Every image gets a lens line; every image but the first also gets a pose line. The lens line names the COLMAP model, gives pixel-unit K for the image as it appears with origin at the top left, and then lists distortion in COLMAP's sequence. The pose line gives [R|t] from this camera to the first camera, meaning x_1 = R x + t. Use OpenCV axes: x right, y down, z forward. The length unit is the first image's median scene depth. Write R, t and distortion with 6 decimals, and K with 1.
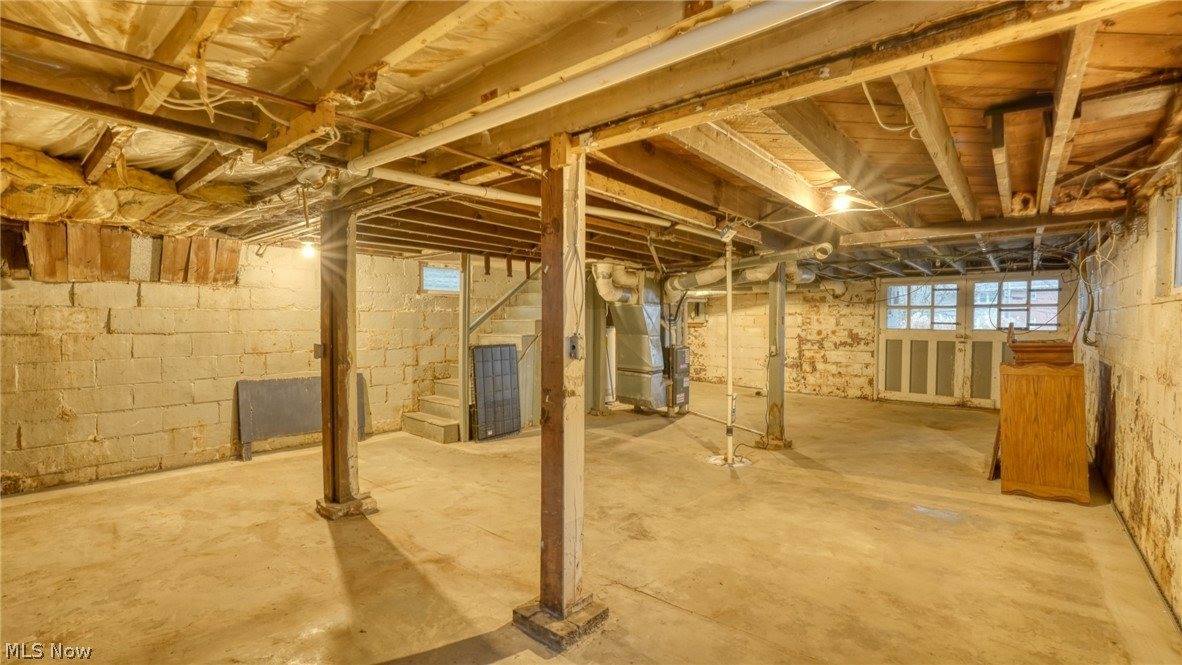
lens RADIAL K [[499.9, 0, 583.2], [0, 499.9, 331.9], [0, 0, 1]] dist [-0.020669, 0.009553]
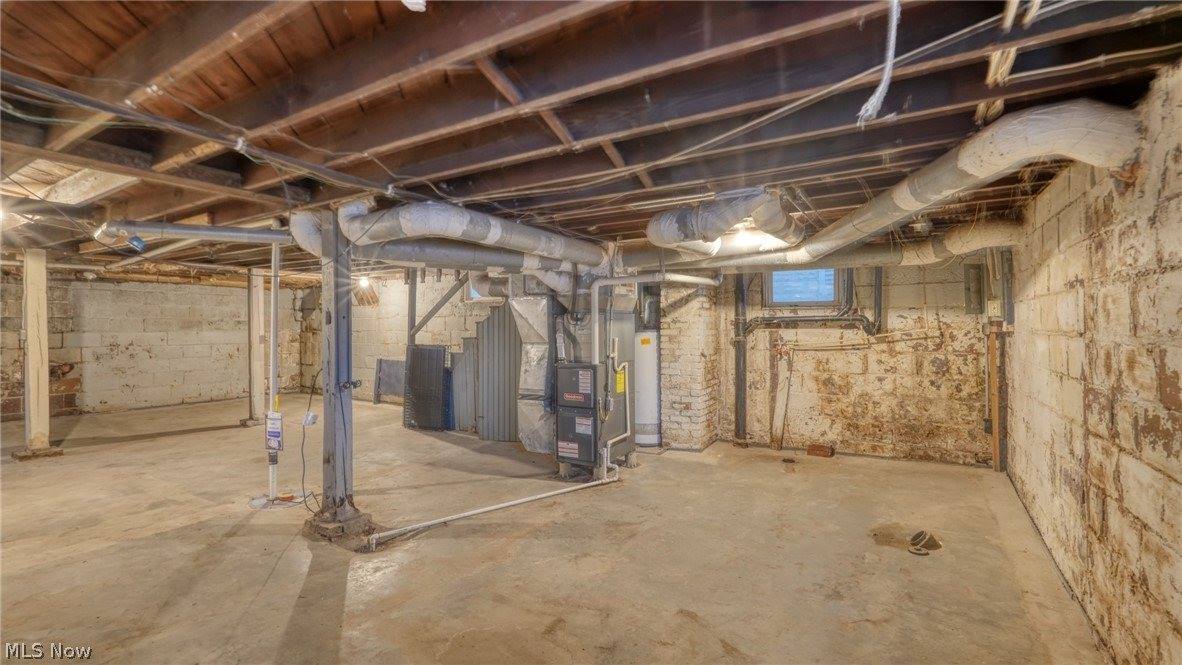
lens RADIAL K [[499.9, 0, 583.2], [0, 499.9, 331.9], [0, 0, 1]] dist [-0.020669, 0.009553]
pose [[0.189834, 0.000547, -0.981816, 1.098921], [-0.026201, 0.999647, -0.004509, -0.008288], [0.981467, 0.026581, 0.189781, 1.258898]]
